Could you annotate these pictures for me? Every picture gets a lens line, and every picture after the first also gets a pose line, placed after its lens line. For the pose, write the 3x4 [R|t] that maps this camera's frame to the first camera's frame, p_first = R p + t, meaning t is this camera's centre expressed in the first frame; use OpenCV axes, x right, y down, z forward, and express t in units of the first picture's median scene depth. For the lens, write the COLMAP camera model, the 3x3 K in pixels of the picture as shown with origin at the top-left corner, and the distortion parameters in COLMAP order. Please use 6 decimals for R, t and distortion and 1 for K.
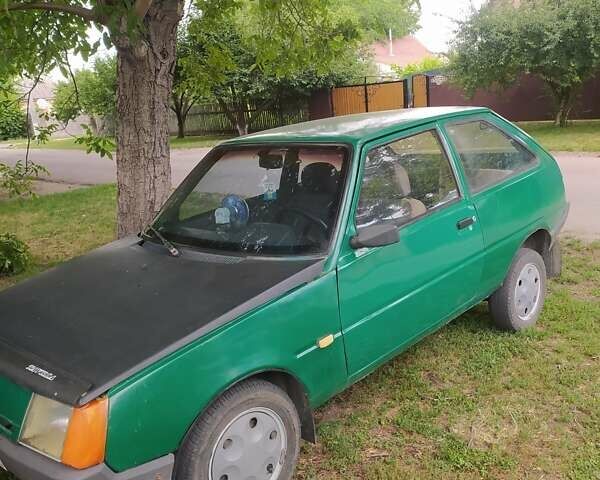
lens RADIAL K [[605.1, 0, 297.8], [0, 605.1, 240.1], [0, 0, 1]] dist [0.050463, -0.014524]
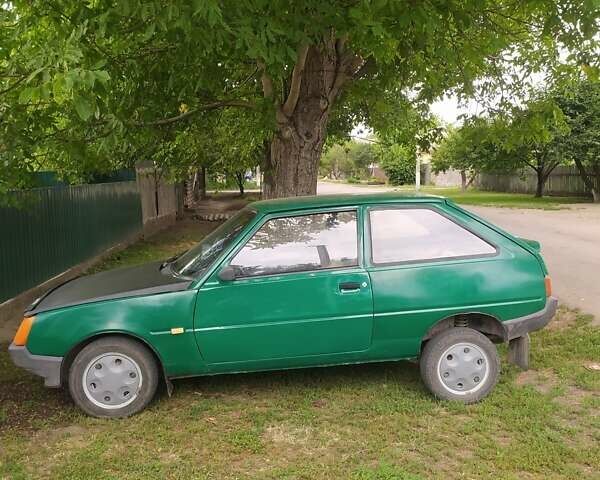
lens RADIAL K [[605.1, 0, 297.8], [0, 605.1, 240.1], [0, 0, 1]] dist [0.050463, -0.014524]
pose [[0.772643, 0.145041, -0.618050, 0.640639], [-0.194203, 0.980881, -0.012591, -0.055917], [0.604407, 0.129755, 0.786038, -0.047585]]
